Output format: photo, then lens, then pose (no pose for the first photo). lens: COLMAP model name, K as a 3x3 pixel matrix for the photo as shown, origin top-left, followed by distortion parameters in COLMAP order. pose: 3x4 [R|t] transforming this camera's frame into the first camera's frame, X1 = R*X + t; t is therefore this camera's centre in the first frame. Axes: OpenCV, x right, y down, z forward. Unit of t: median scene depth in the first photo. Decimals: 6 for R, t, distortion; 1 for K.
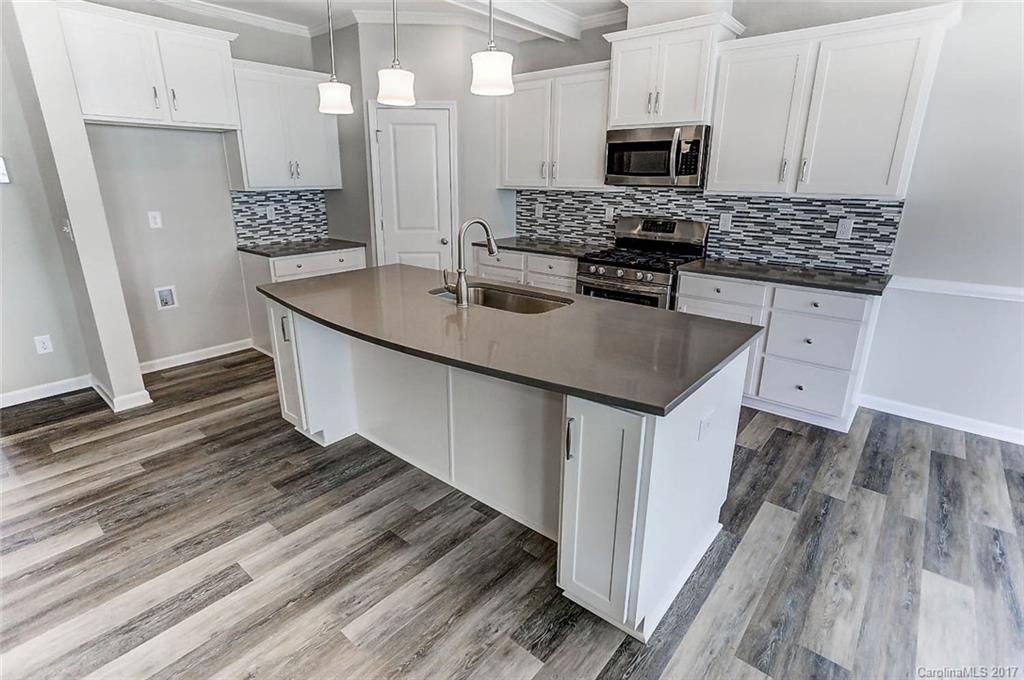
lens RADIAL K [[503.4, 0, 512.0], [0, 503.4, 340.0], [0, 0, 1]] dist [-0.056167, 0.038052]
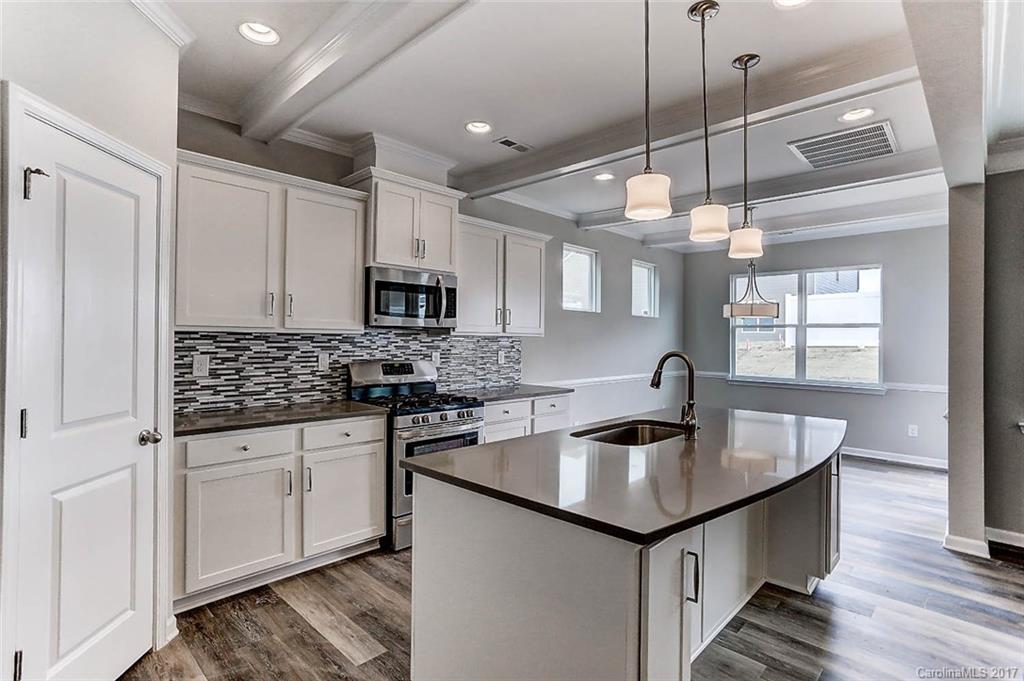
lens RADIAL K [[503.4, 0, 512.0], [0, 503.4, 340.5], [0, 0, 1]] dist [-0.056167, 0.038052]
pose [[0.068786, -0.006017, 0.997613, -0.666712], [0.298057, 0.954433, -0.014794, -0.205853], [-0.952066, 0.298363, 0.067445, 0.733674]]
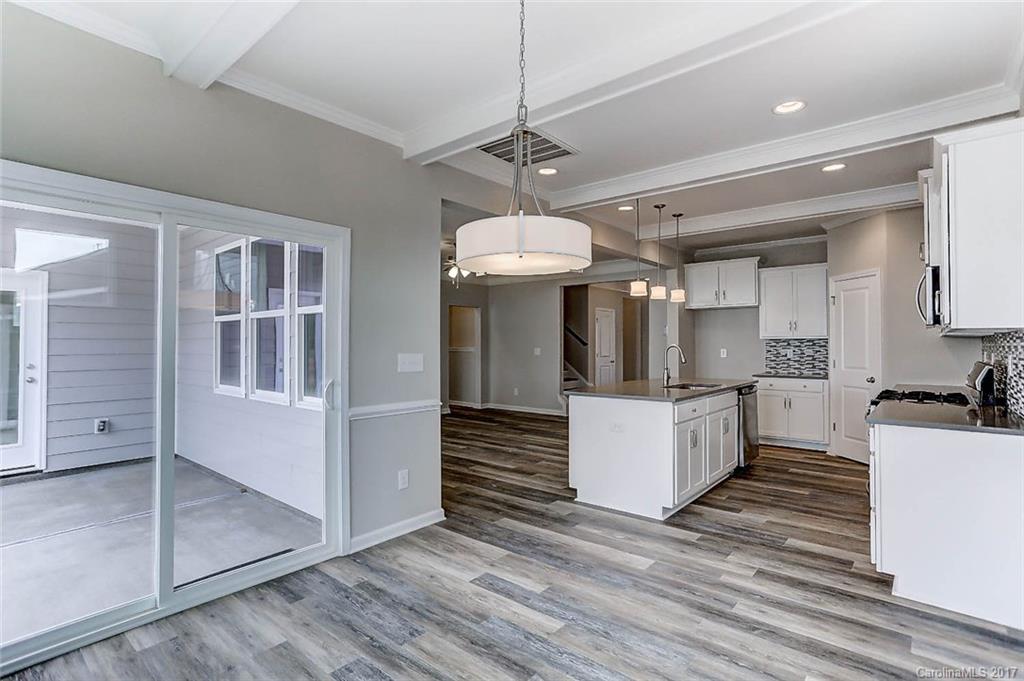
lens RADIAL K [[503.4, 0, 512.0], [0, 503.4, 340.5], [0, 0, 1]] dist [-0.056167, 0.038052]
pose [[-0.002351, -0.014929, -0.999886, 1.220893], [-0.306819, 0.951672, -0.013488, -0.009801], [0.951765, 0.306752, -0.006818, 0.204034]]
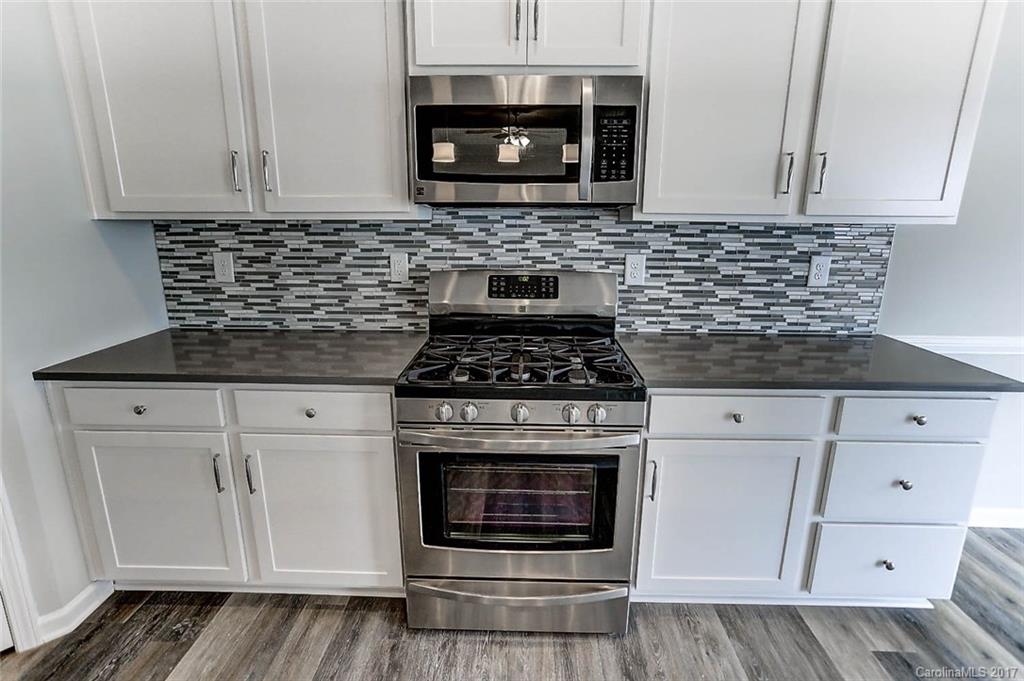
lens RADIAL K [[503.4, 0, 512.0], [0, 503.4, 340.5], [0, 0, 1]] dist [-0.056167, 0.038052]
pose [[0.782914, -0.150527, 0.603645, -0.027367], [0.190147, 0.981754, -0.001803, -0.181047], [-0.592360, 0.116193, 0.797251, 0.631957]]
